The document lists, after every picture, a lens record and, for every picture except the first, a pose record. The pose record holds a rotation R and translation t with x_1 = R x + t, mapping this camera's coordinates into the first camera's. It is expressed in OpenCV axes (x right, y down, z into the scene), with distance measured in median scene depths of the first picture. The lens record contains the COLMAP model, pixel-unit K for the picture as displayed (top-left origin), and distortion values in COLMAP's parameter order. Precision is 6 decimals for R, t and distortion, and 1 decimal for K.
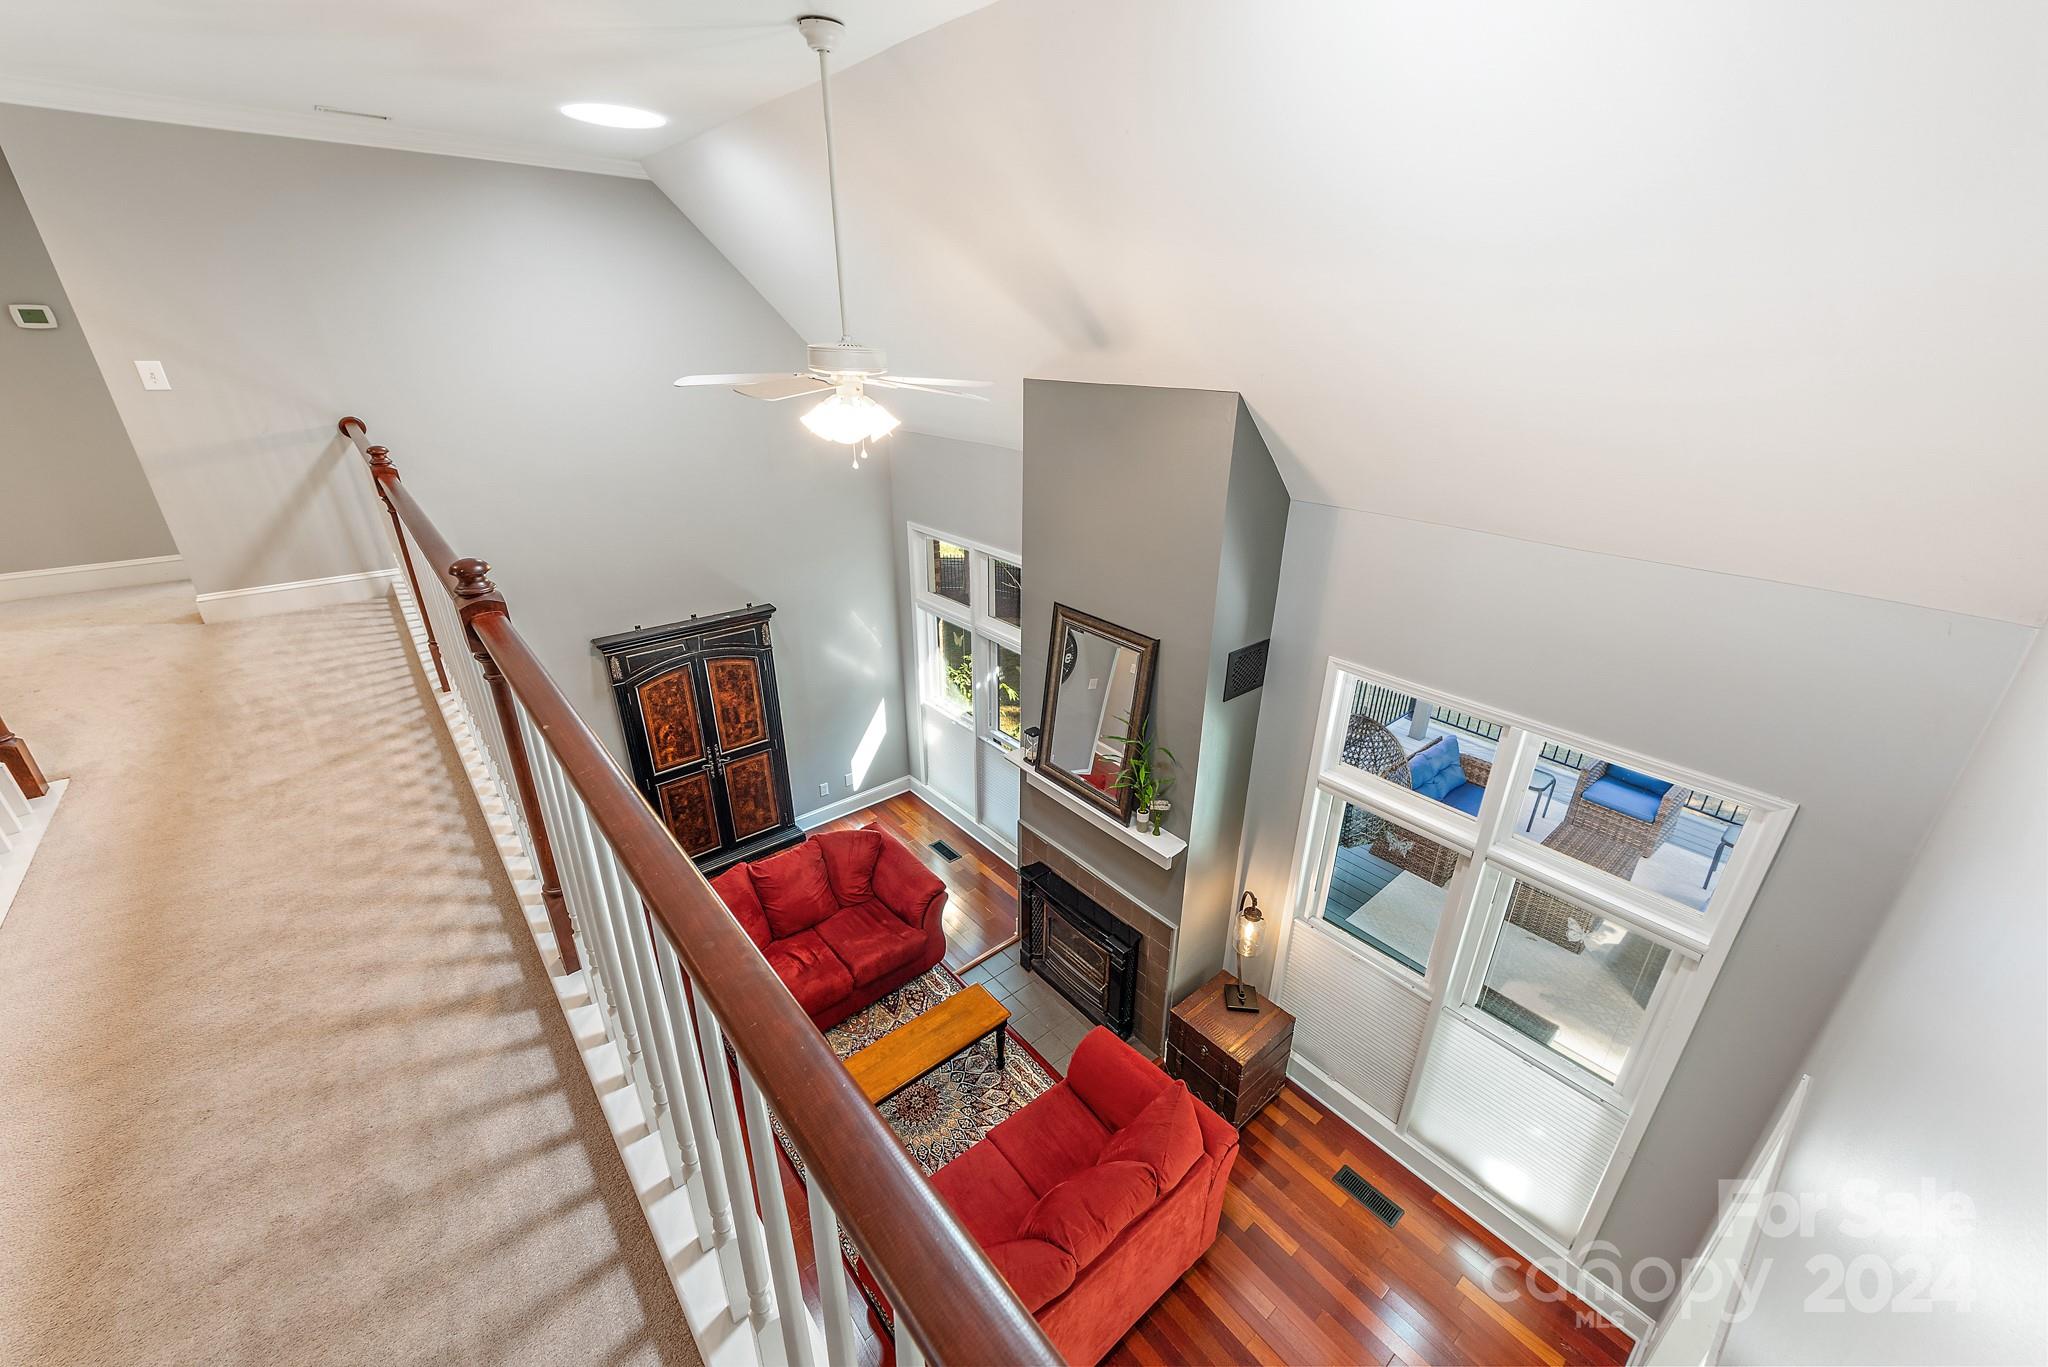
lens RADIAL K [[801.2, 0, 1032.9], [0, 801.2, 678.1], [0, 0, 1]] dist [0.008330, -0.000571]
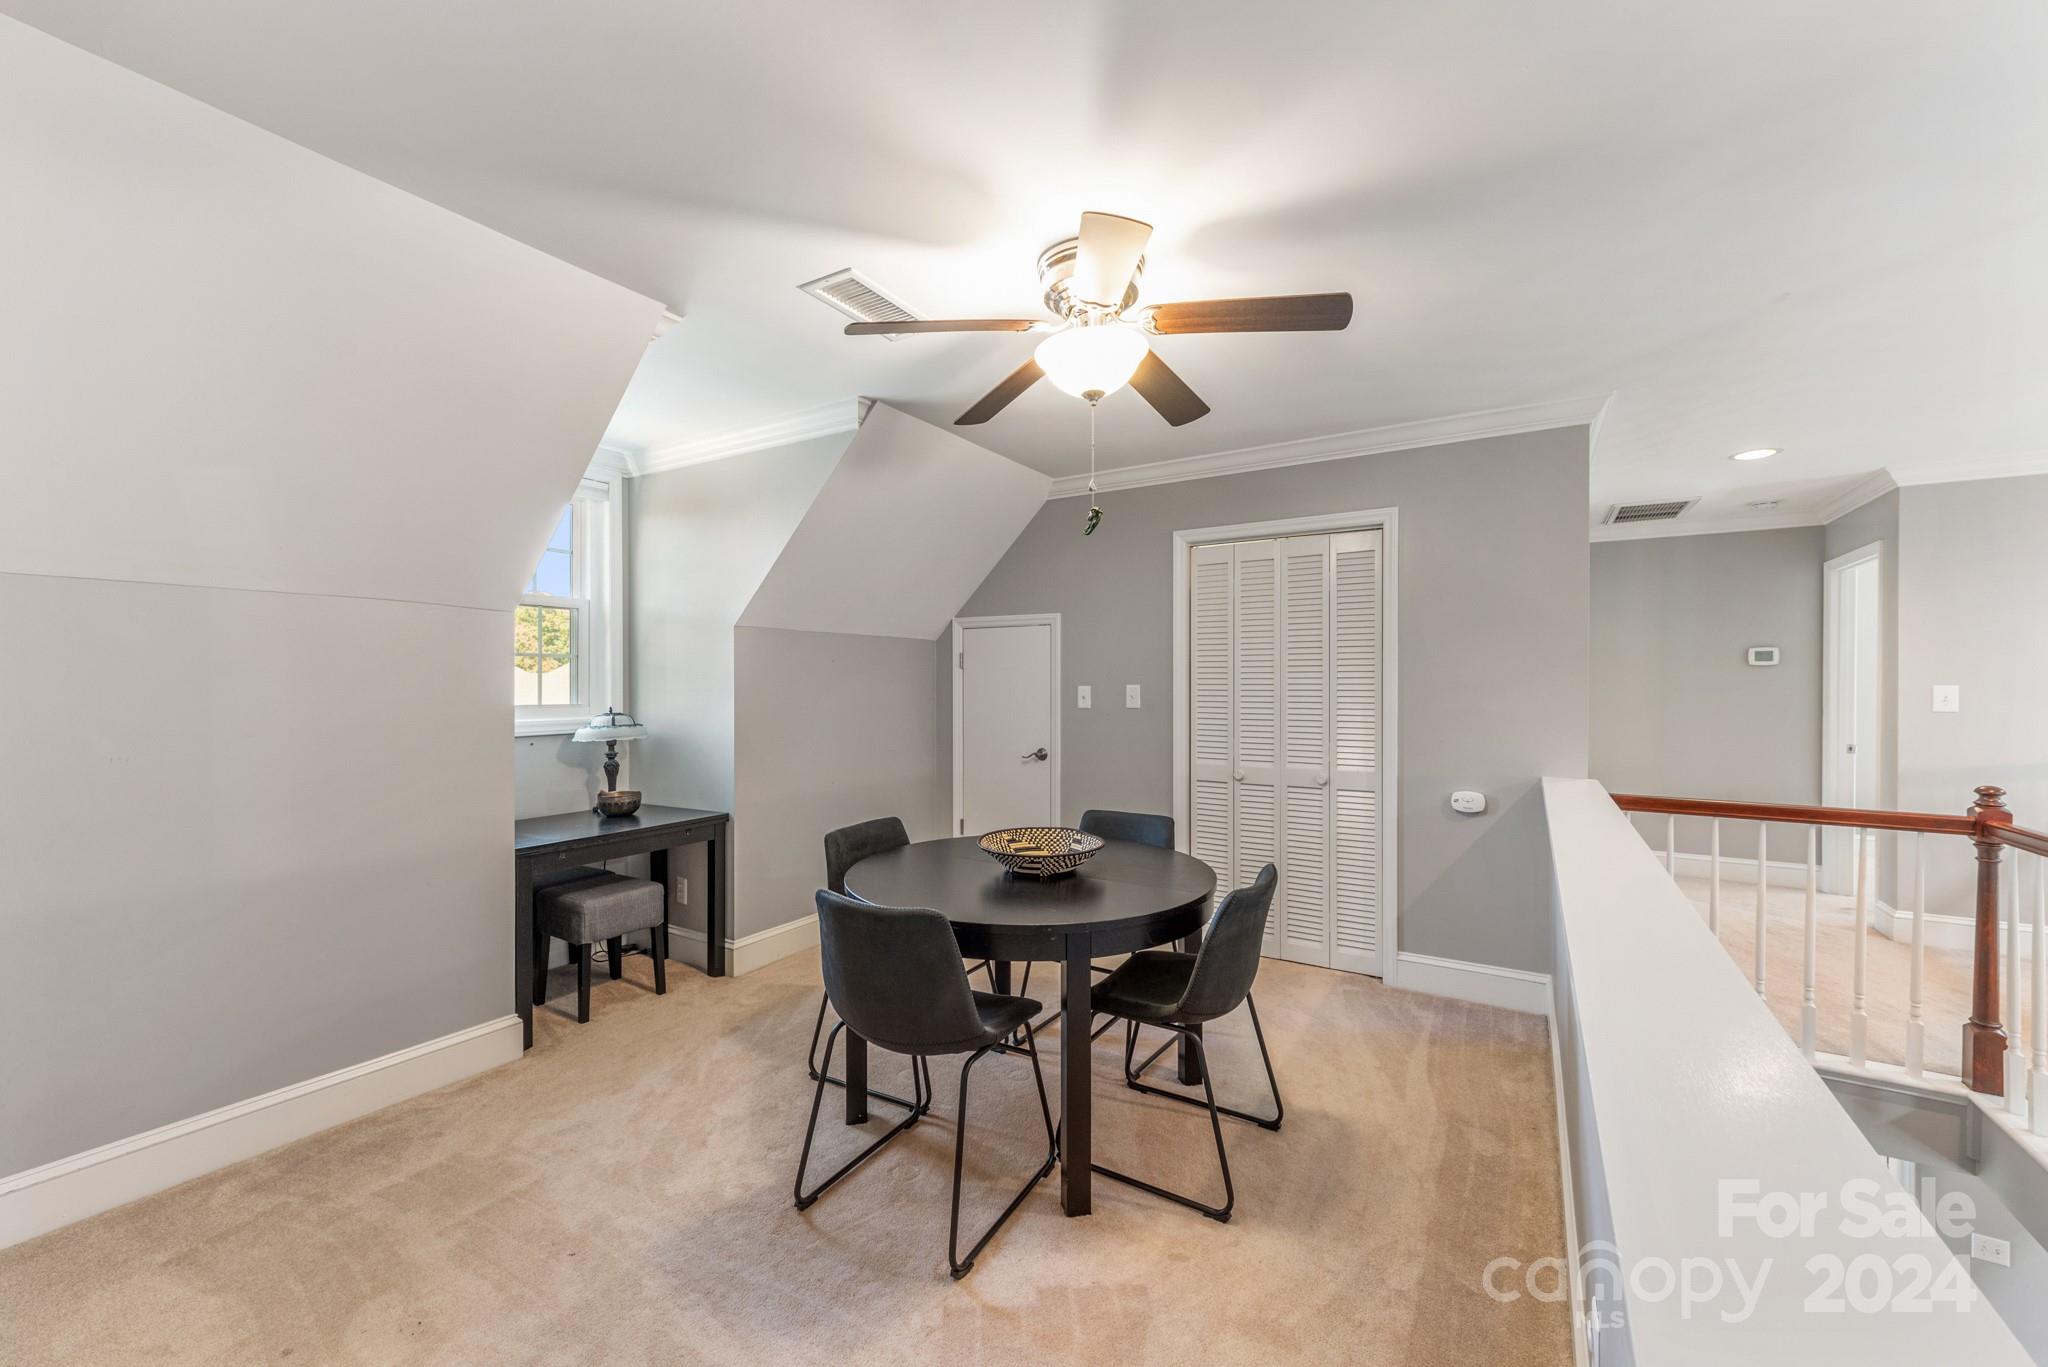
lens RADIAL K [[793.8, 0, 1024.0], [0, 793.8, 683.5], [0, 0, 1]] dist [-0.000742, -0.000107]
pose [[0.310783, -0.008529, -0.950442, -0.730248], [-0.383525, 0.913815, -0.133609, 0.278563], [0.869668, 0.406042, 0.280727, -0.443118]]
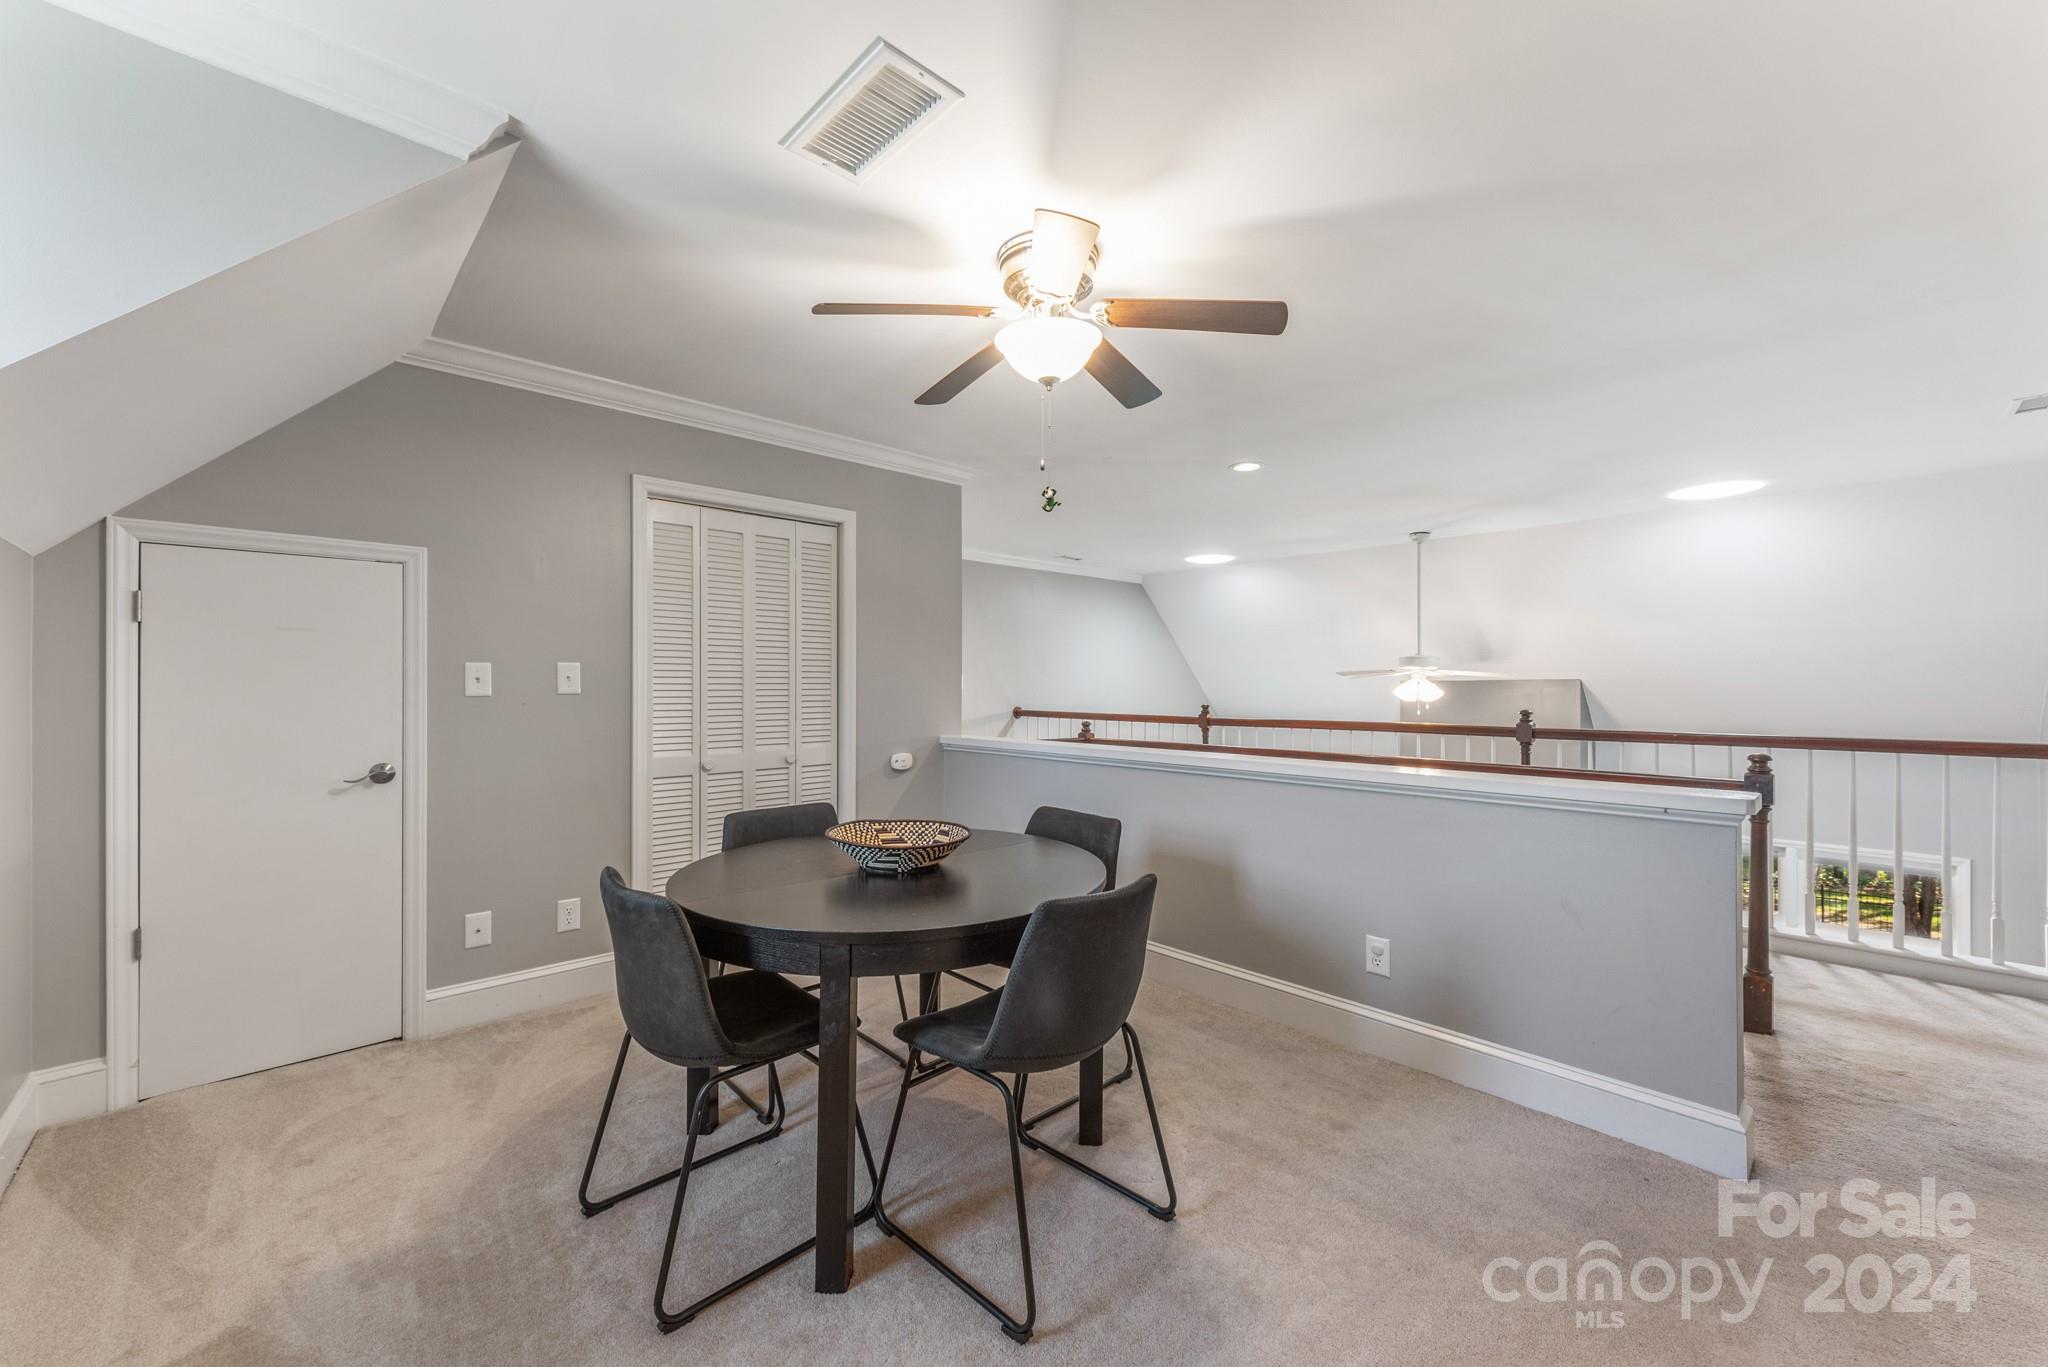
lens RADIAL K [[801.2, 0, 1032.9], [0, 801.2, 678.1], [0, 0, 1]] dist [0.008330, -0.000571]
pose [[0.997847, -0.007115, 0.065203, -1.525523], [0.033322, 0.911249, -0.410506, 0.514699], [-0.056495, 0.411795, 0.909524, -0.913560]]
